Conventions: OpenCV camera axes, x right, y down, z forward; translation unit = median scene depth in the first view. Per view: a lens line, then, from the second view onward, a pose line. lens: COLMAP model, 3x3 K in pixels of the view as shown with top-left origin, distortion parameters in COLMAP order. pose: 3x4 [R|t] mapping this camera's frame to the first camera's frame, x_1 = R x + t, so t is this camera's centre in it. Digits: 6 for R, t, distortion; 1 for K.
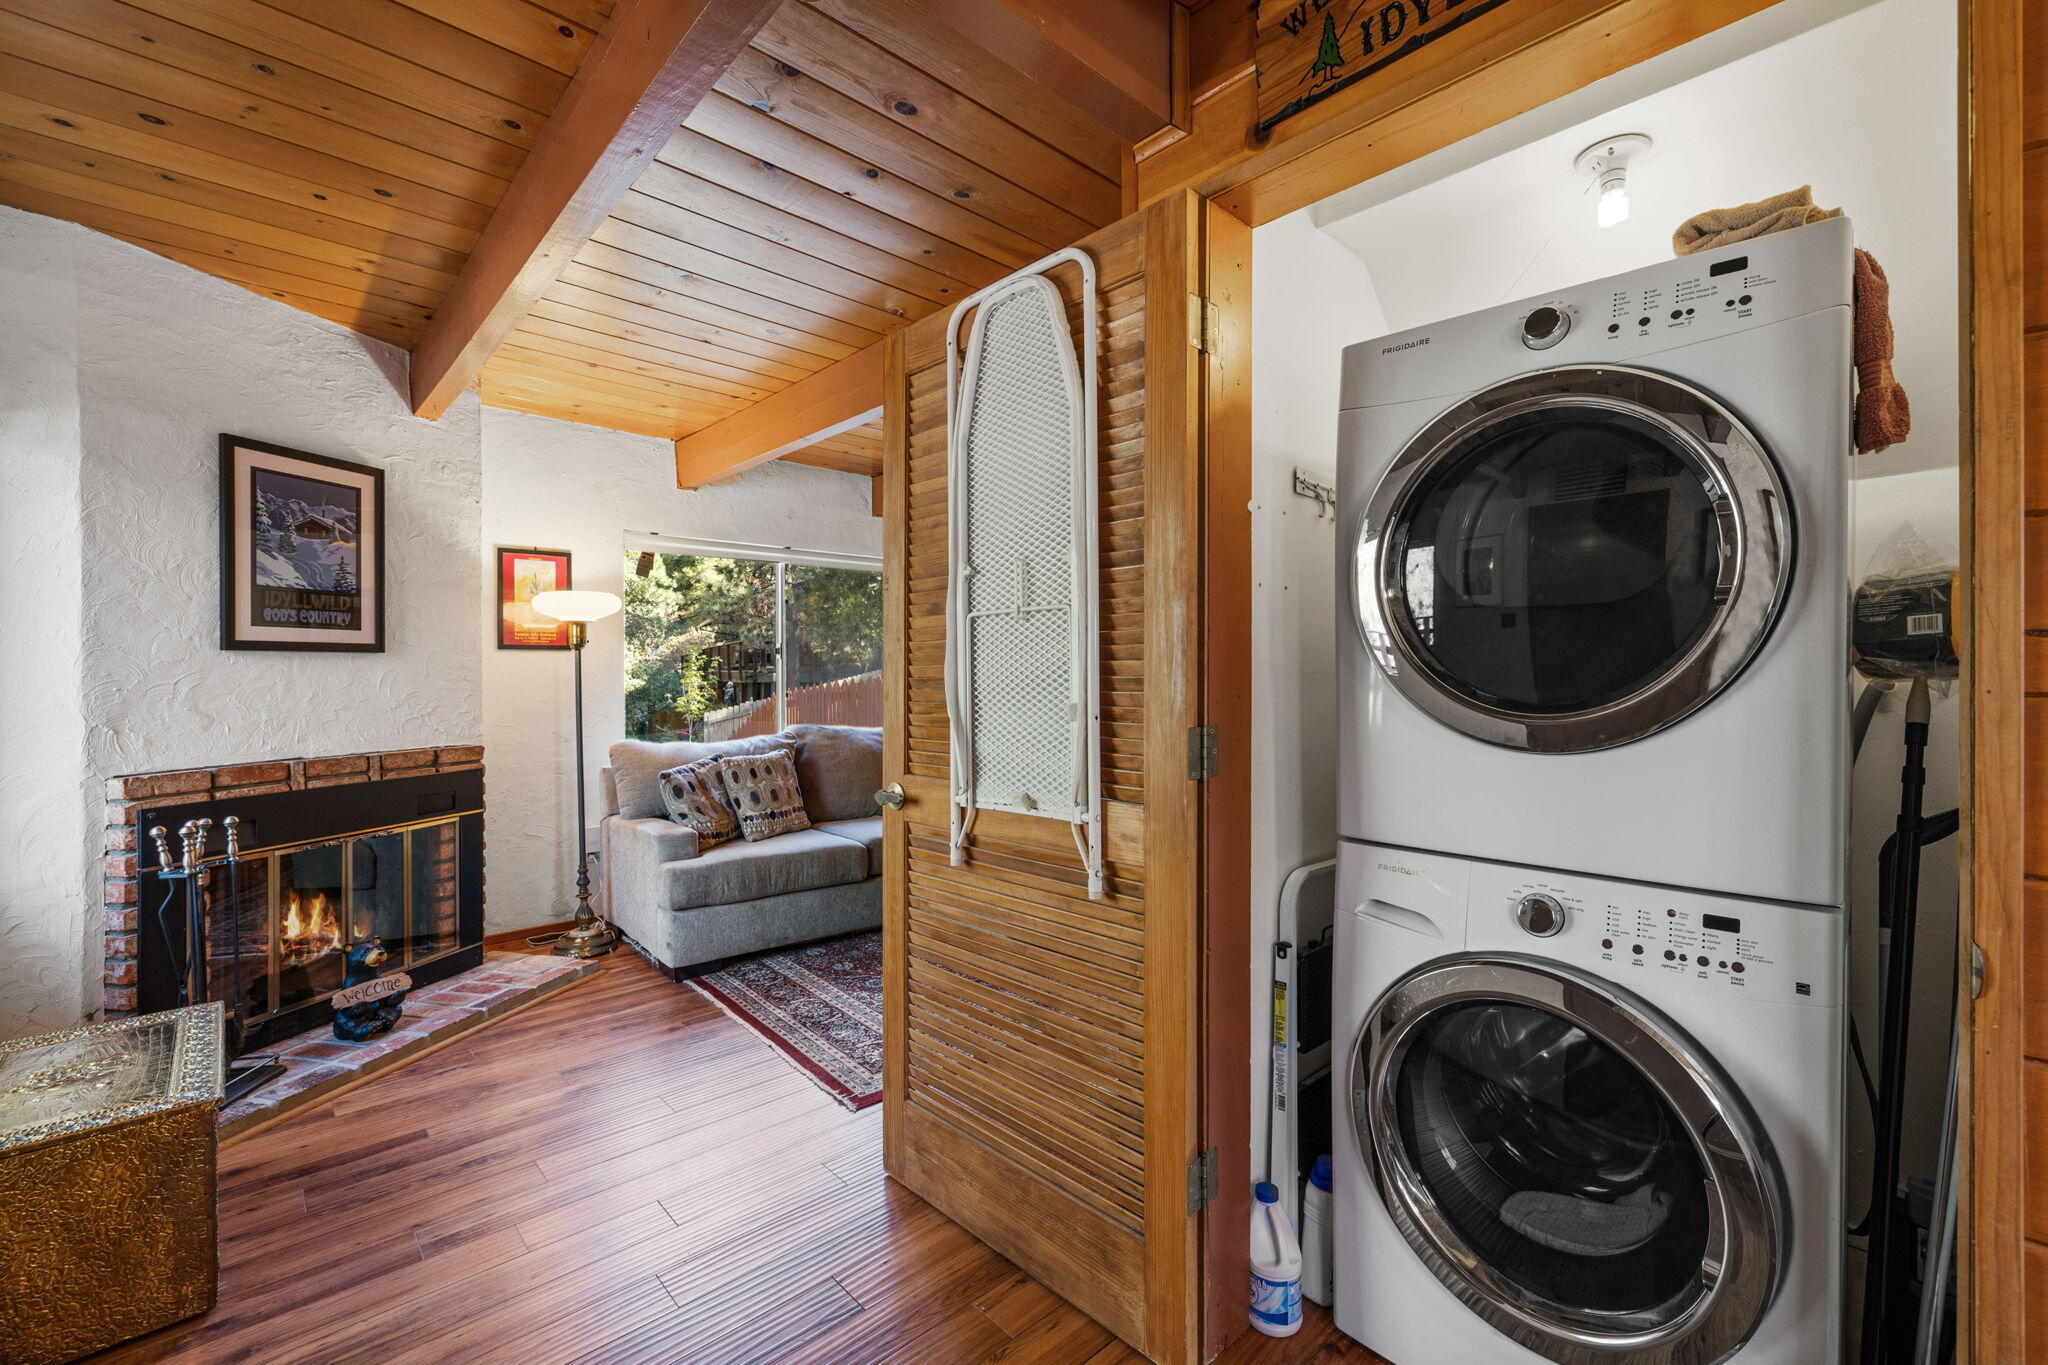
lens RADIAL K [[869.3, 0, 1023.9], [0, 869.3, 669.0], [0, 0, 1]] dist [-0.000811, 0.000228]
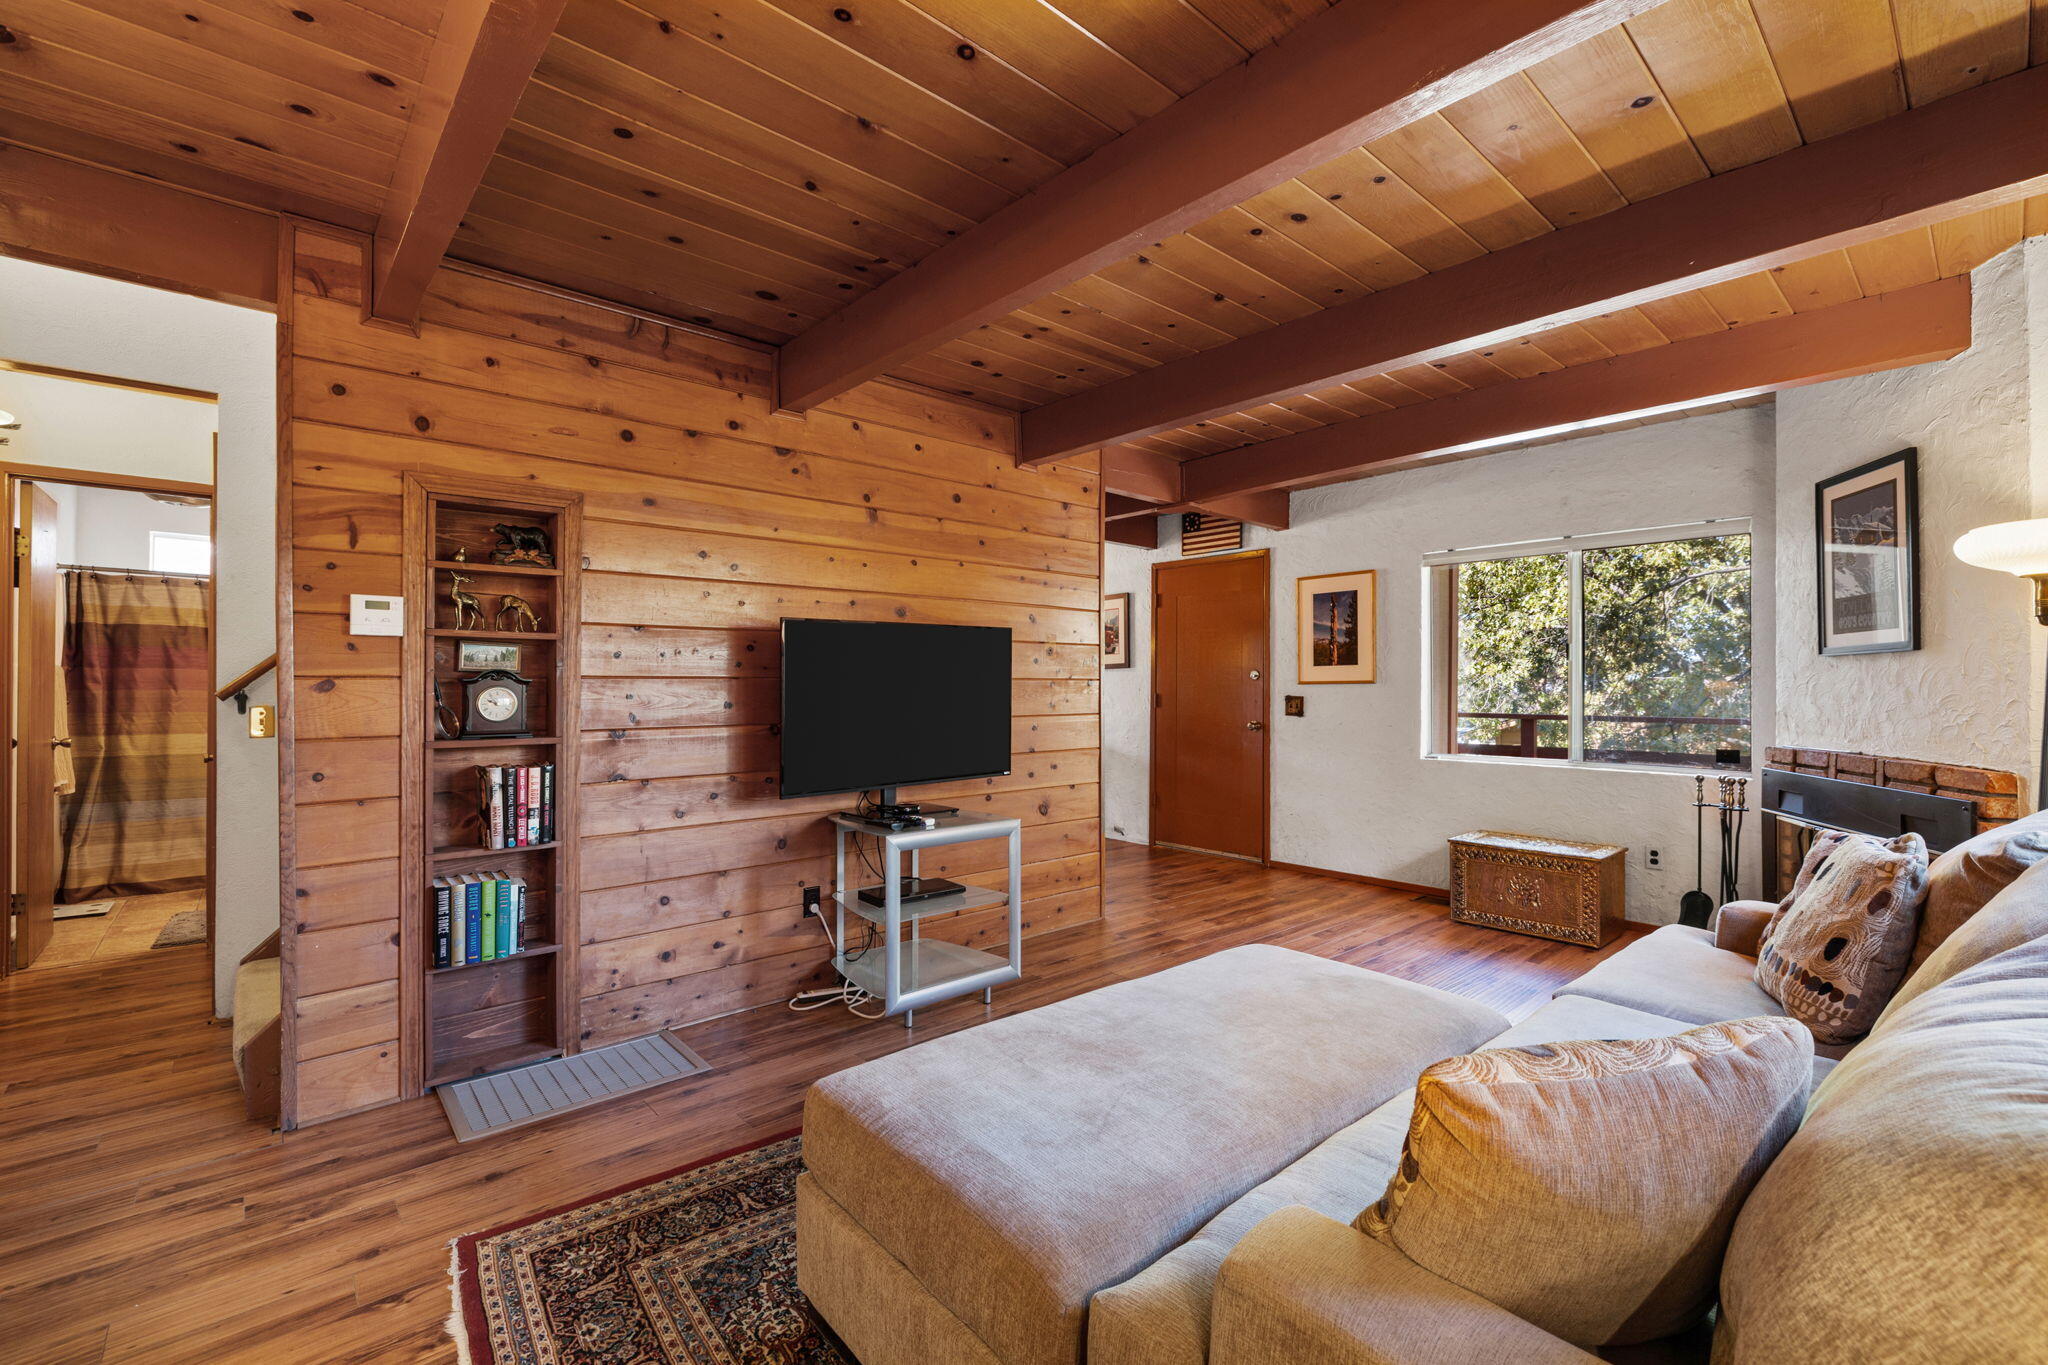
lens RADIAL K [[869.3, 0, 1008.3], [0, 869.3, 676.3], [0, 0, 1]] dist [-0.000811, 0.000228]
pose [[-0.999486, 0.002585, 0.031963, 0.170490], [0.001967, 0.999811, -0.019325, 0.023965], [-0.032007, -0.019253, -0.999302, 1.959539]]
